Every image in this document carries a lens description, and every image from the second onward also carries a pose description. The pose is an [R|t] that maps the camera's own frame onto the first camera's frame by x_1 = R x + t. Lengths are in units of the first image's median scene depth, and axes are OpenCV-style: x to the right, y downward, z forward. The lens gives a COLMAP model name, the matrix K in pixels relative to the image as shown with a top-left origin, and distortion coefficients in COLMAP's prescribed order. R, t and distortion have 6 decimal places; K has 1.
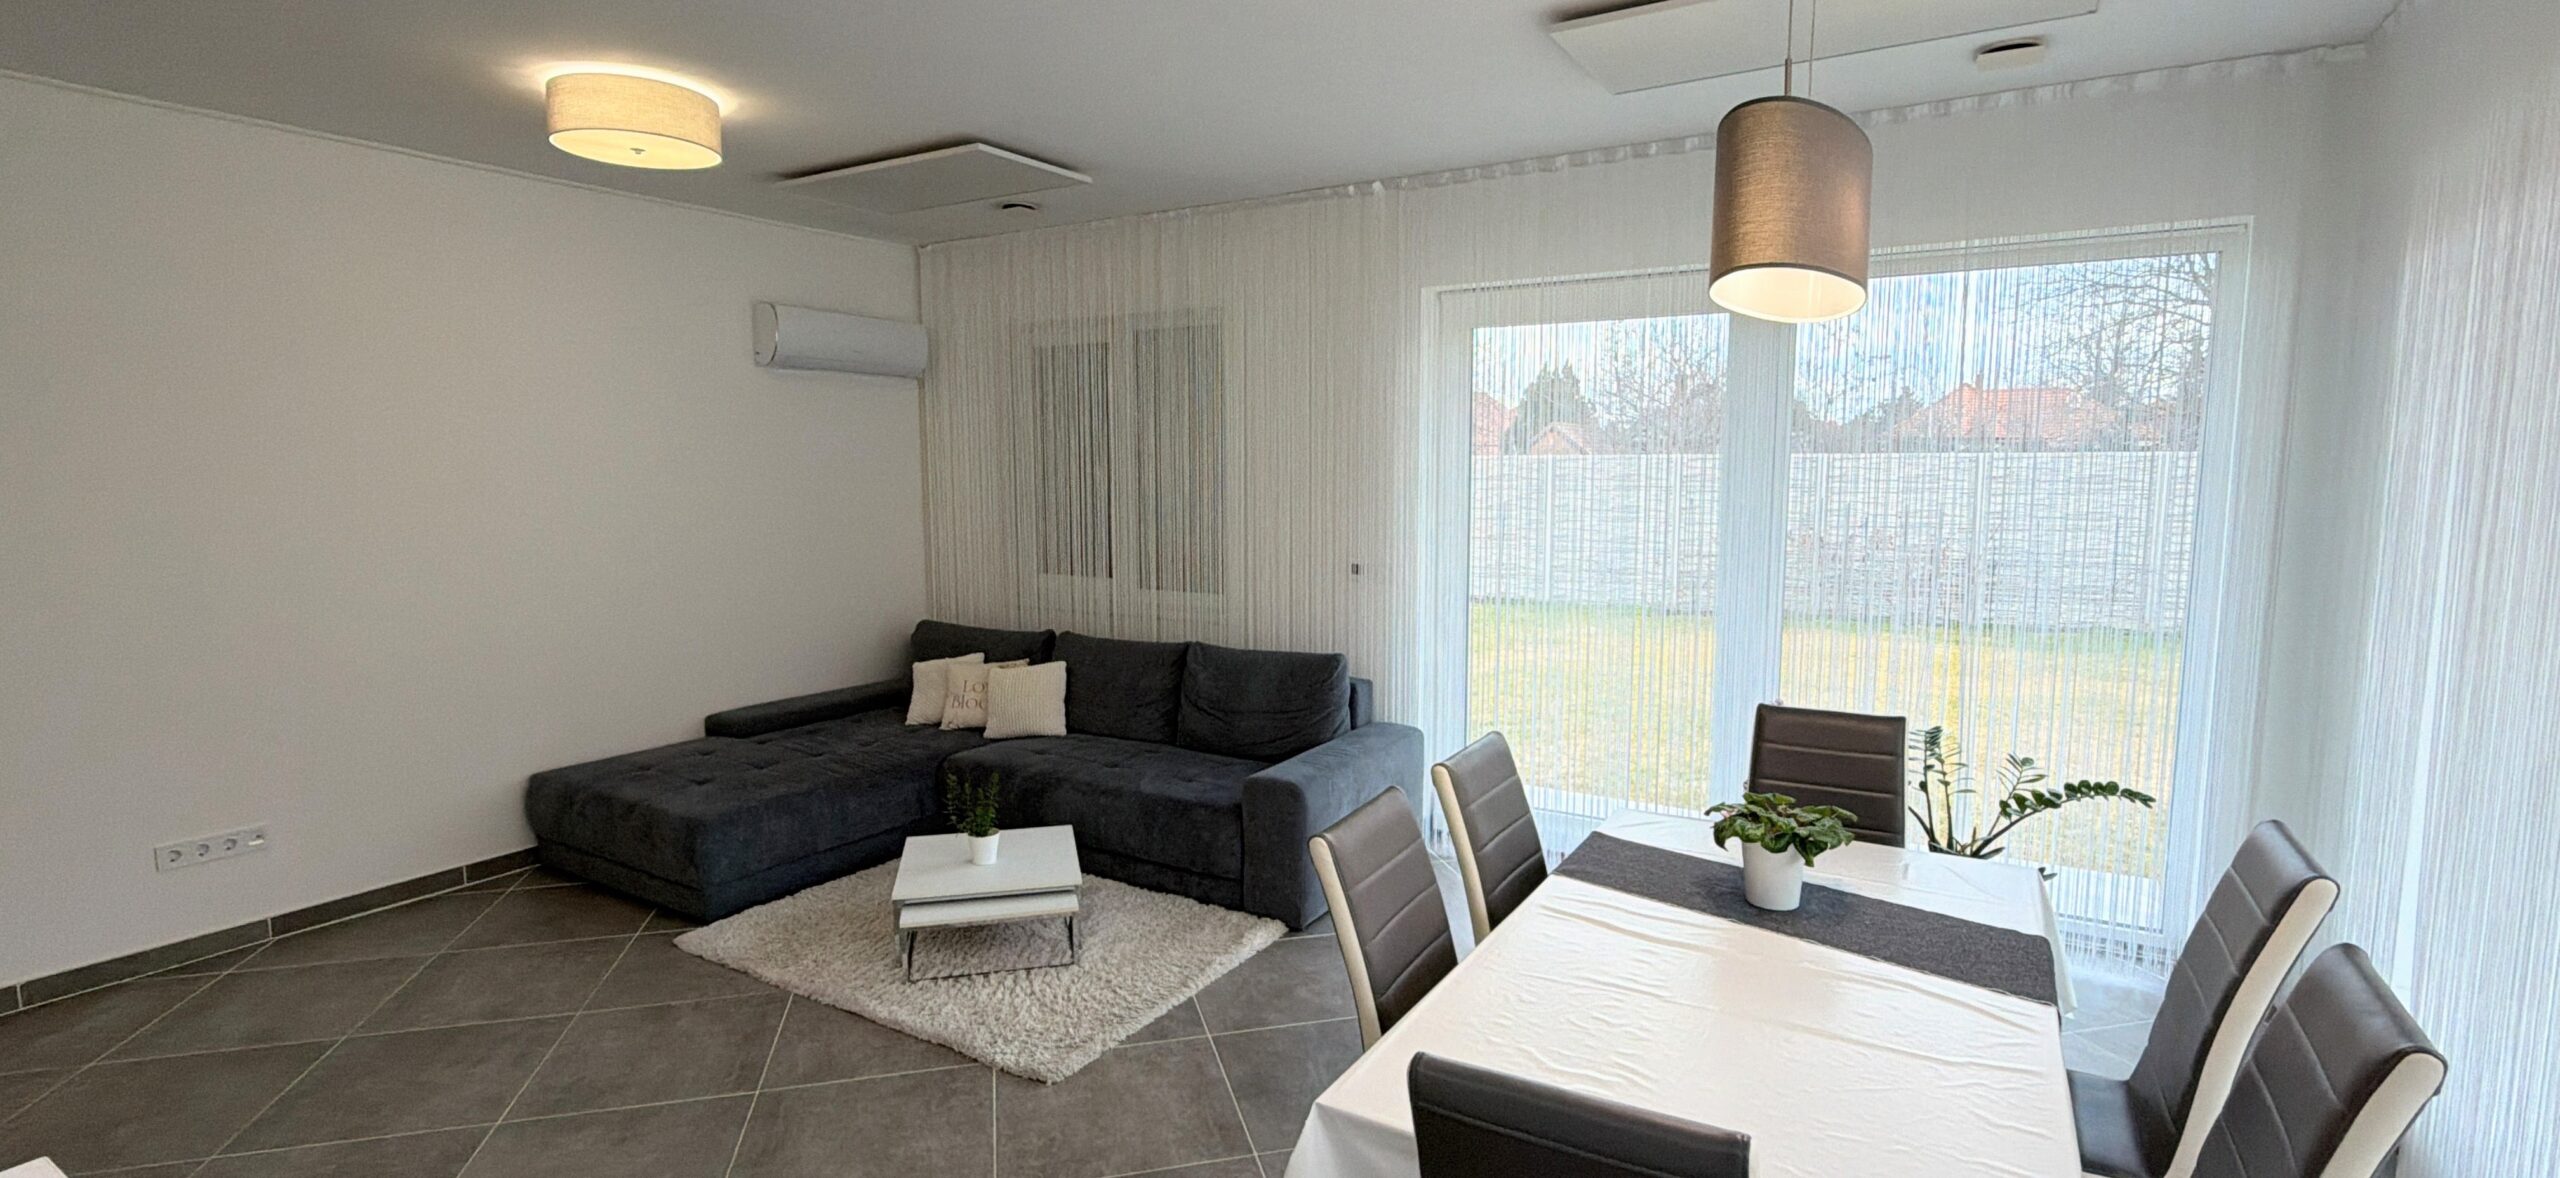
lens RADIAL K [[1164.5, 0, 1290.9], [0, 1164.5, 593.4], [0, 0, 1]] dist [0.001870, -0.000436]
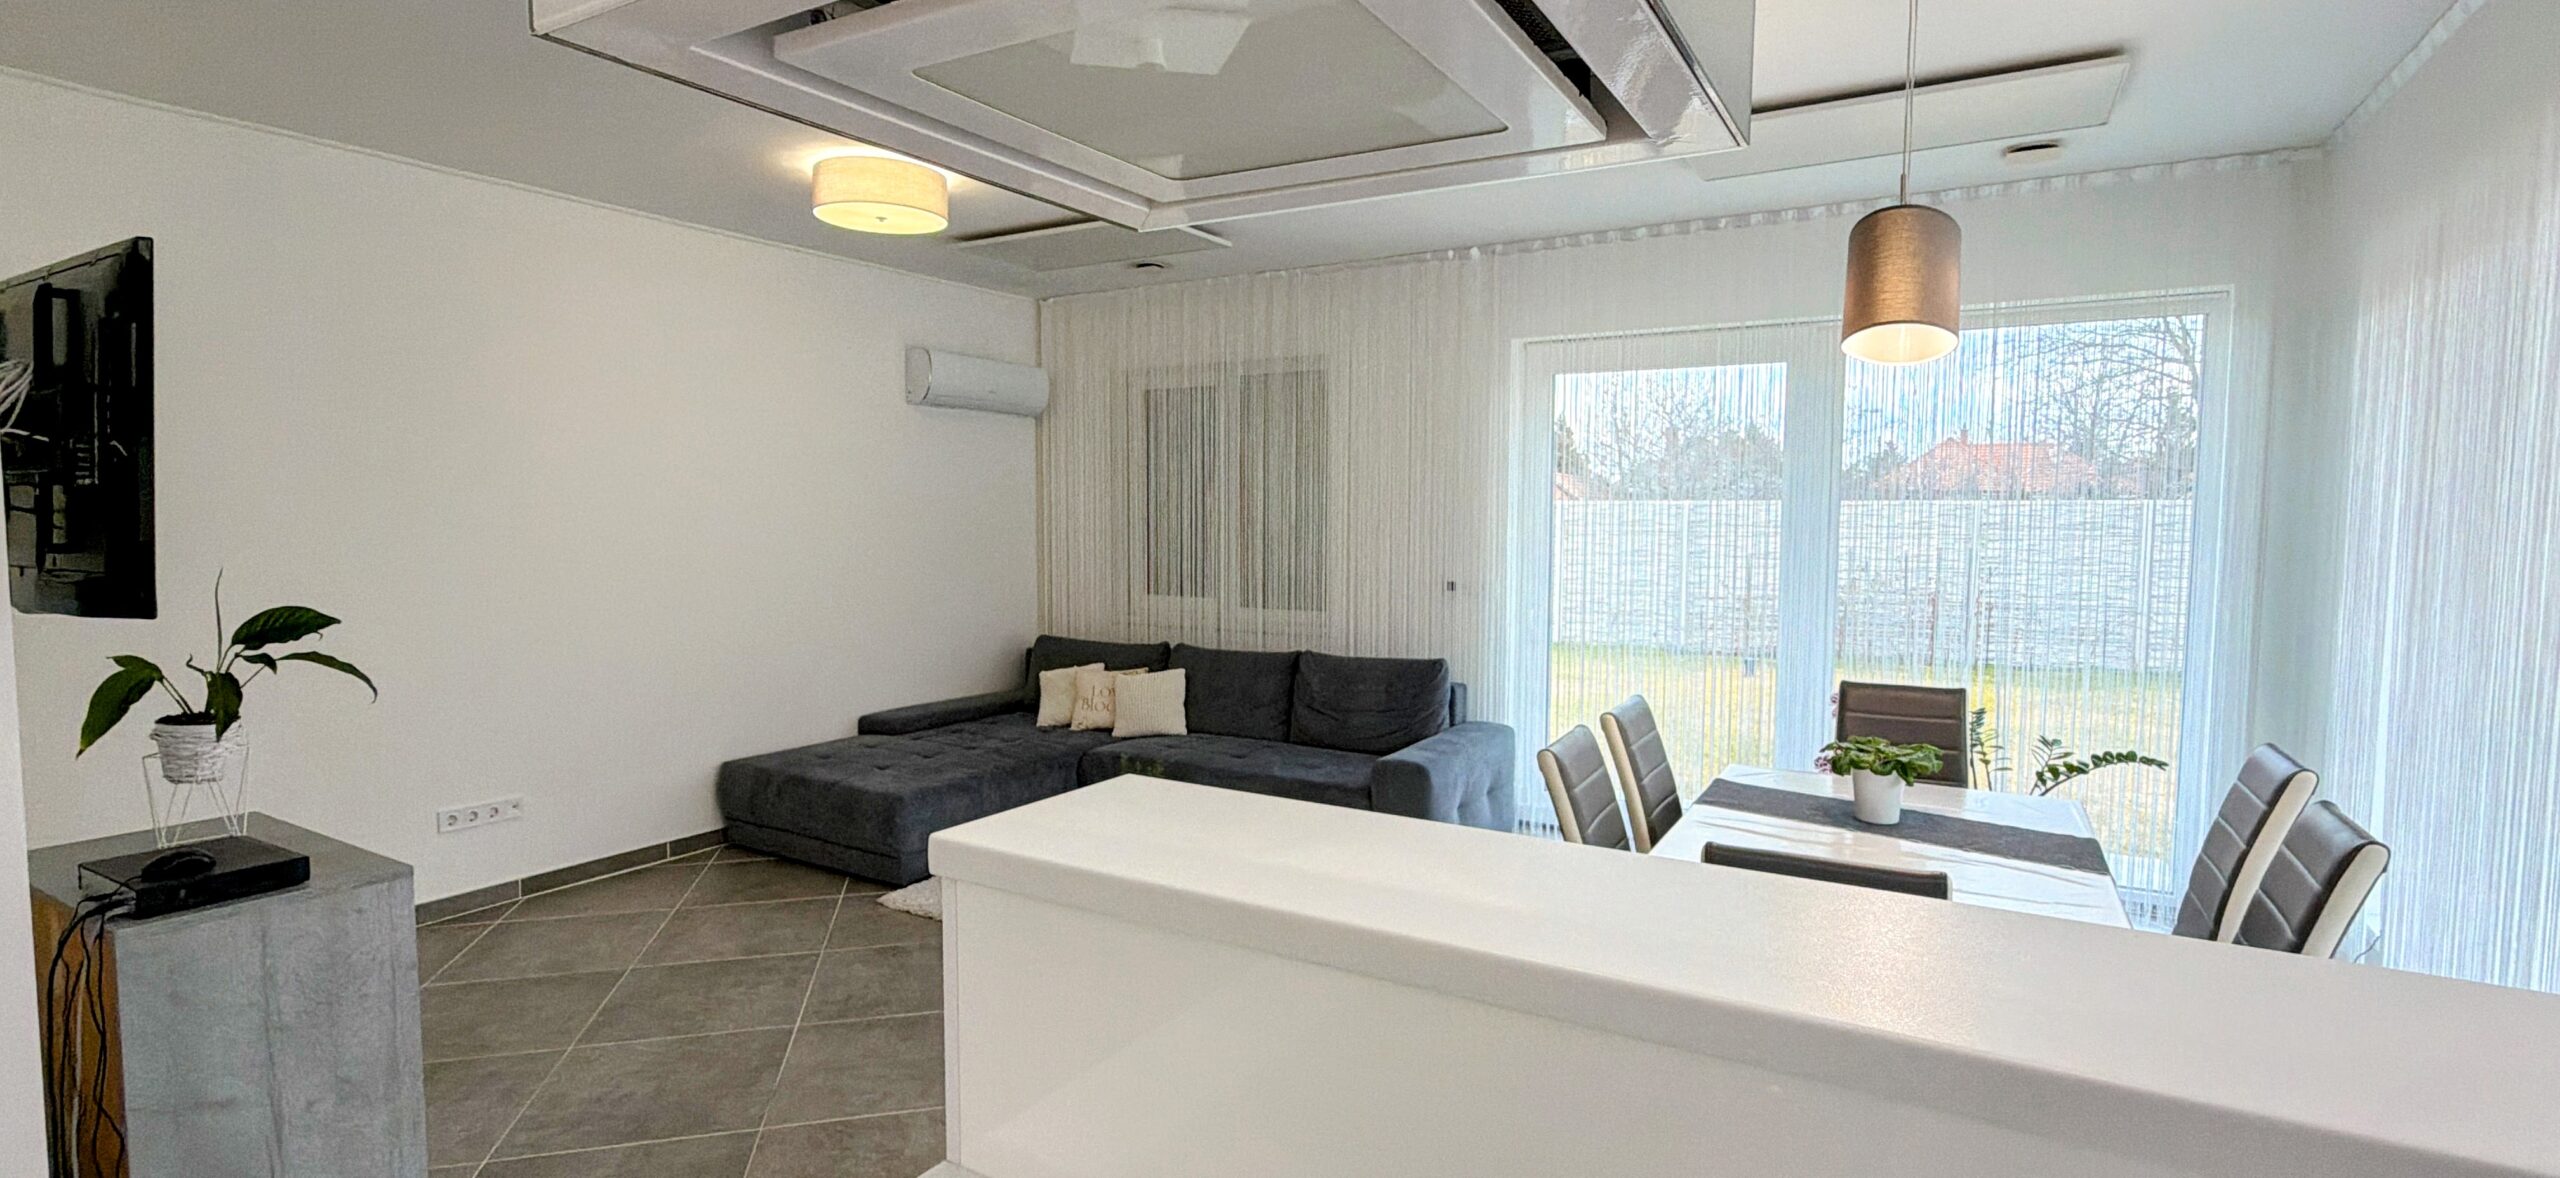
lens RADIAL K [[1164.5, 0, 1292.6], [0, 1164.5, 593.7], [0, 0, 1]] dist [0.001870, -0.000436]
pose [[0.999924, 0.005633, 0.010946, -0.135804], [-0.005163, 0.999086, -0.042440, 0.043946], [-0.011175, 0.042380, 0.999039, -0.153505]]
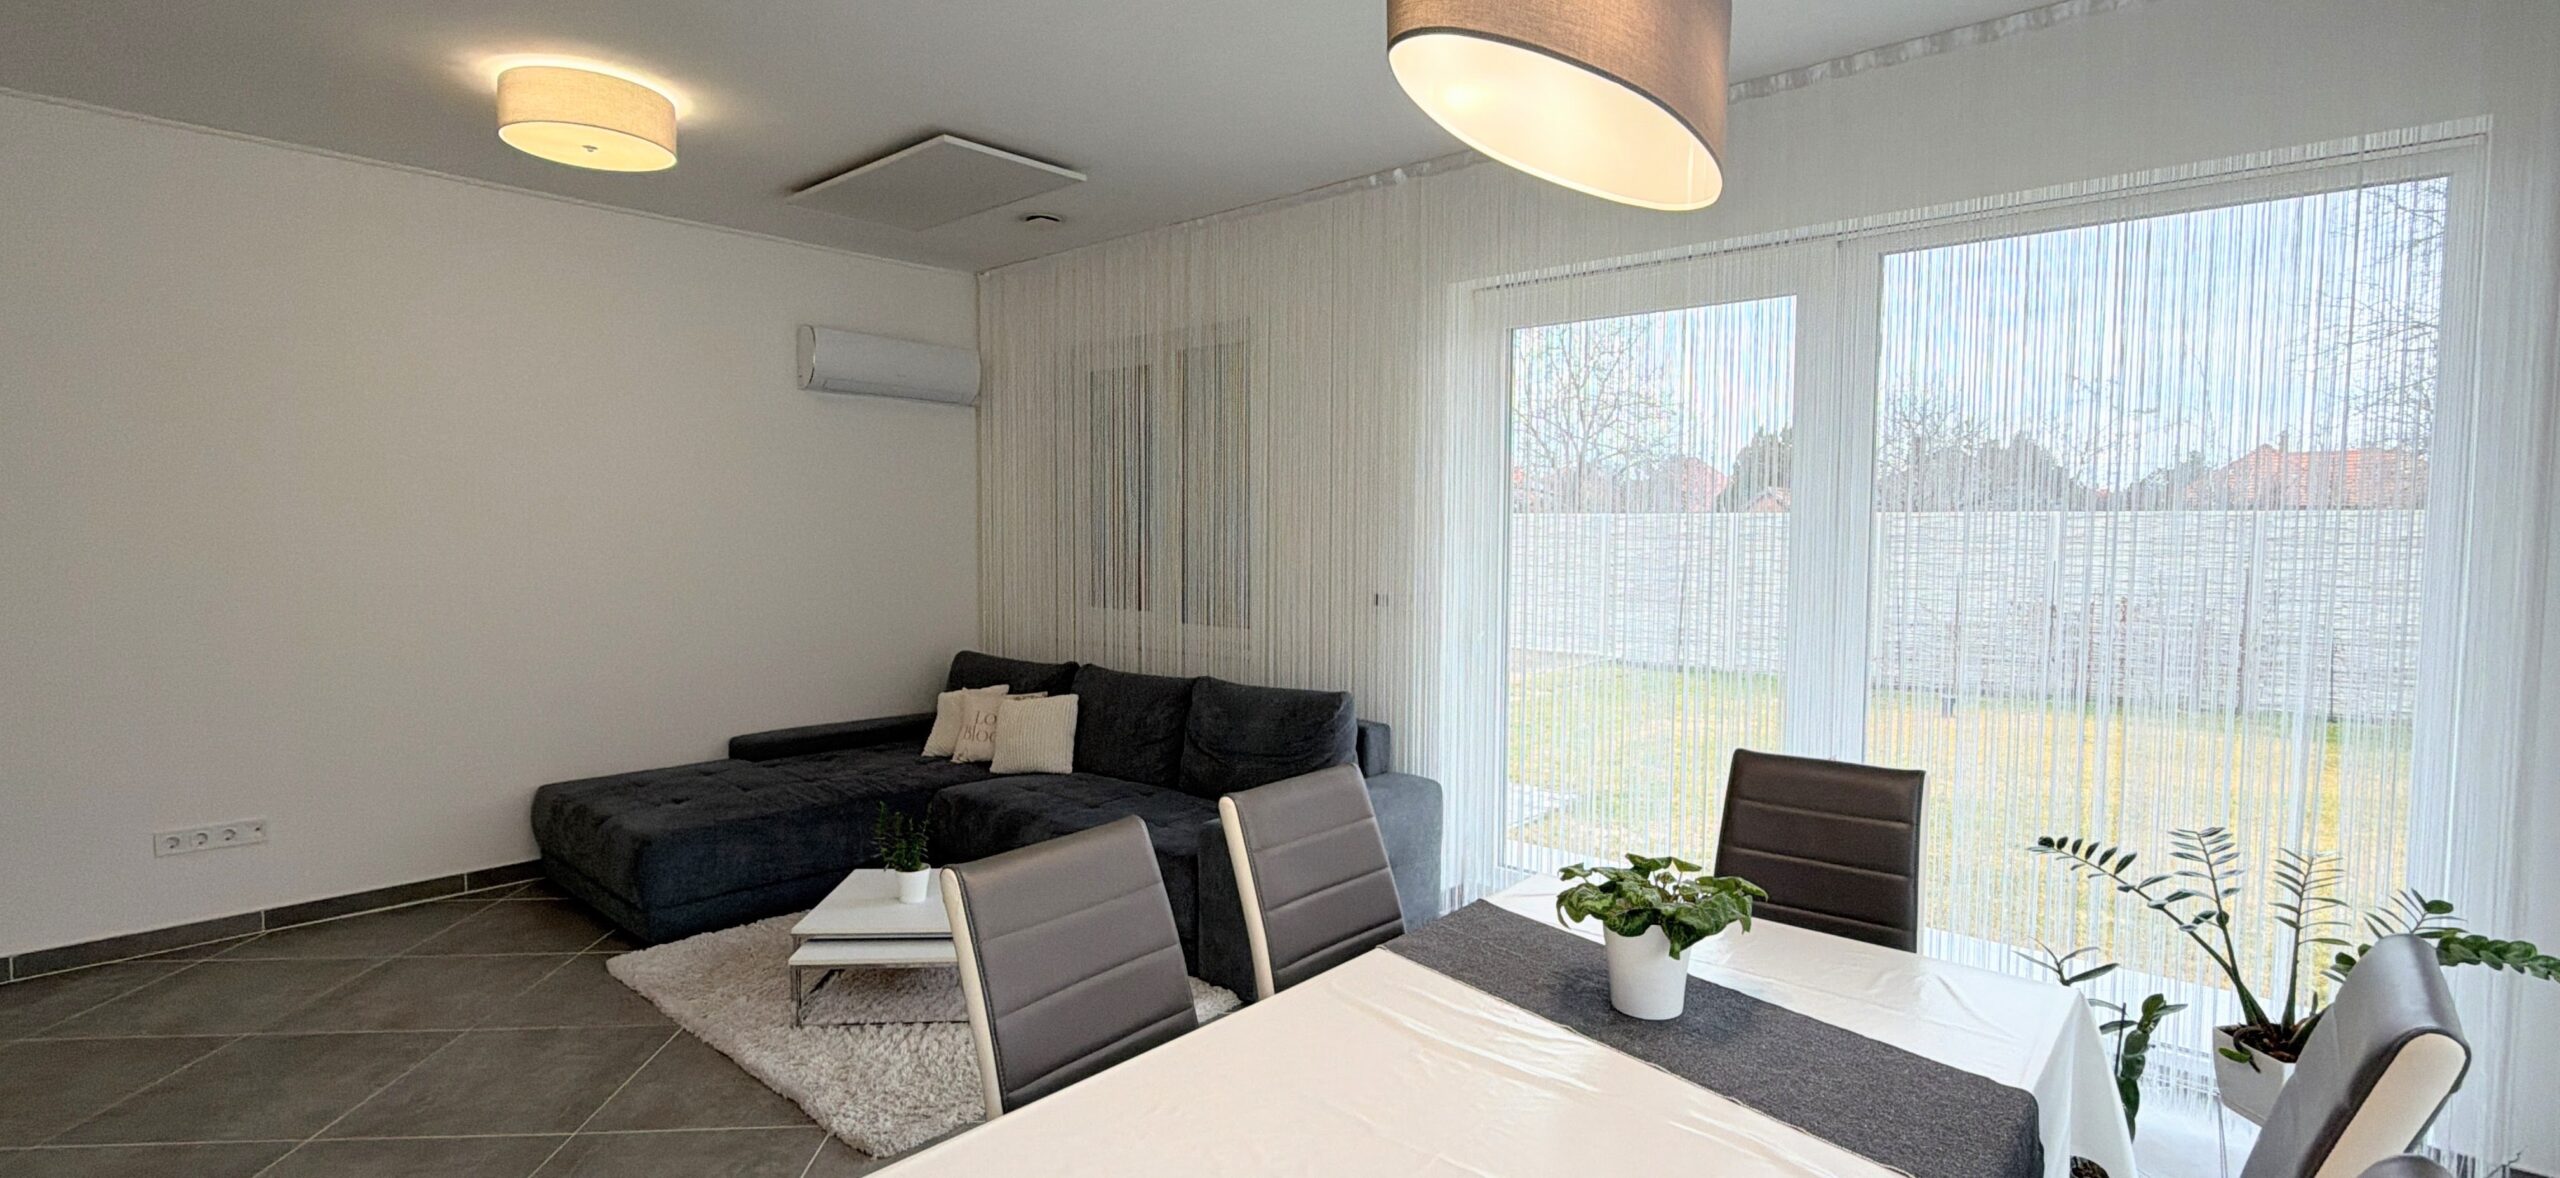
lens RADIAL K [[1164.5, 0, 1287.4], [0, 1164.5, 593.1], [0, 0, 1]] dist [0.001870, -0.000436]
pose [[0.983695, 0.017496, -0.178992, 0.183780], [-0.027946, 0.998038, -0.056030, 0.032527], [0.177661, 0.060118, 0.982254, 0.137575]]
